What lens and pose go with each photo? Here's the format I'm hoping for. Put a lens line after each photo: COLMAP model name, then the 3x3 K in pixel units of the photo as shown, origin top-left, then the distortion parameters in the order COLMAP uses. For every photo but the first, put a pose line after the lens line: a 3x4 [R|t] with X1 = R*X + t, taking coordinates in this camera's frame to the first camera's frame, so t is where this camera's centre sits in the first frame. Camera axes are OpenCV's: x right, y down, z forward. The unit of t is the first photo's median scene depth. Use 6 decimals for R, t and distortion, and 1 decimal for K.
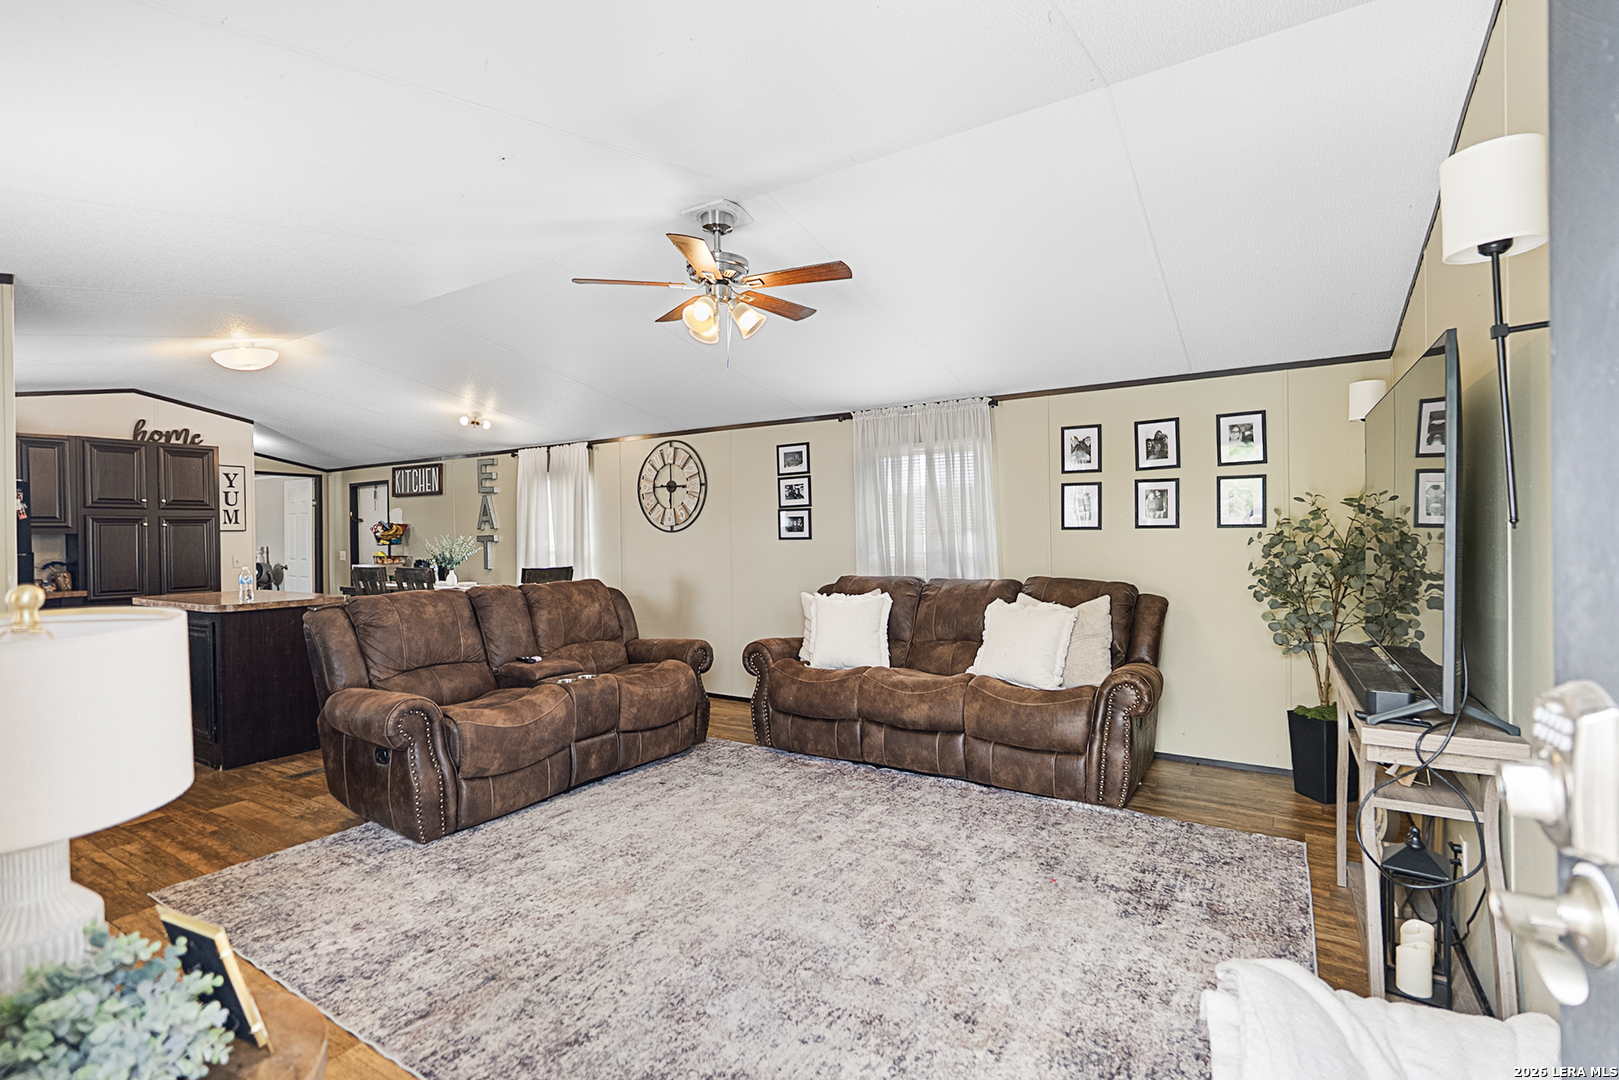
lens RADIAL K [[754.3, 0, 802.5], [0, 754.3, 518.9], [0, 0, 1]] dist [-0.006841, -0.000018]
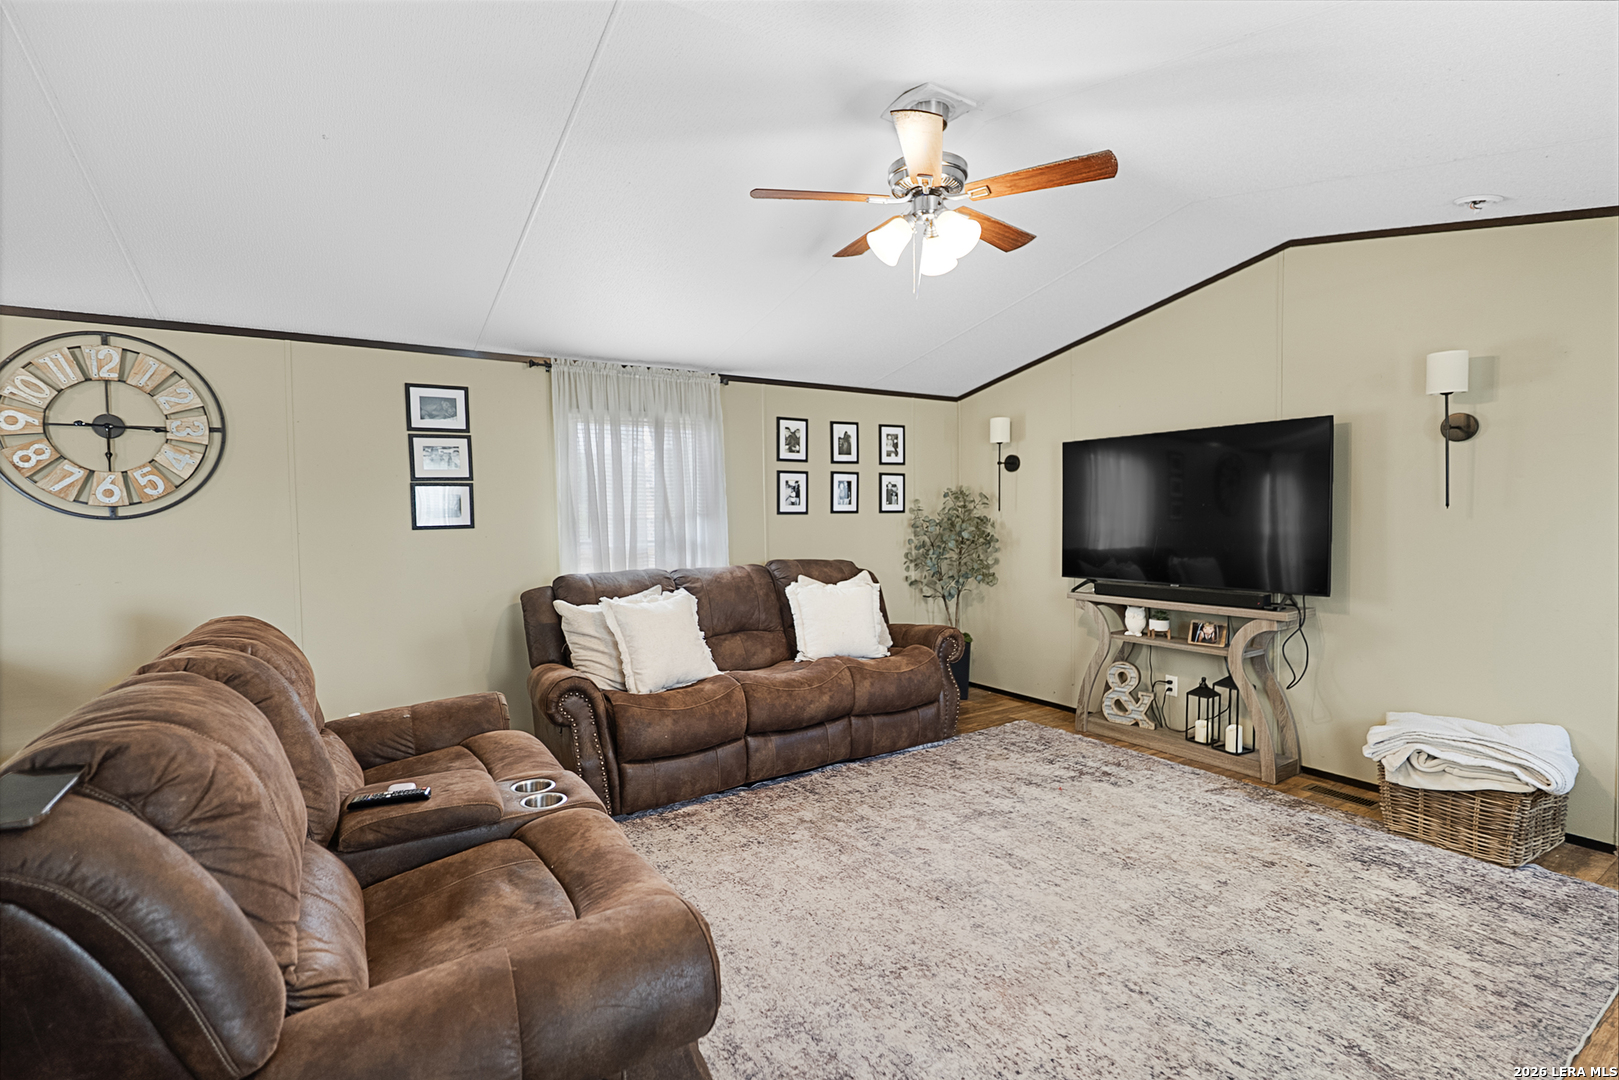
lens RADIAL K [[754.3, 0, 802.5], [0, 754.3, 518.9], [0, 0, 1]] dist [-0.006841, -0.000018]
pose [[0.408563, 0.000235, 0.912730, -0.650209], [-0.007486, 0.999967, 0.003094, 0.018648], [-0.912700, -0.008097, 0.408551, 0.576732]]
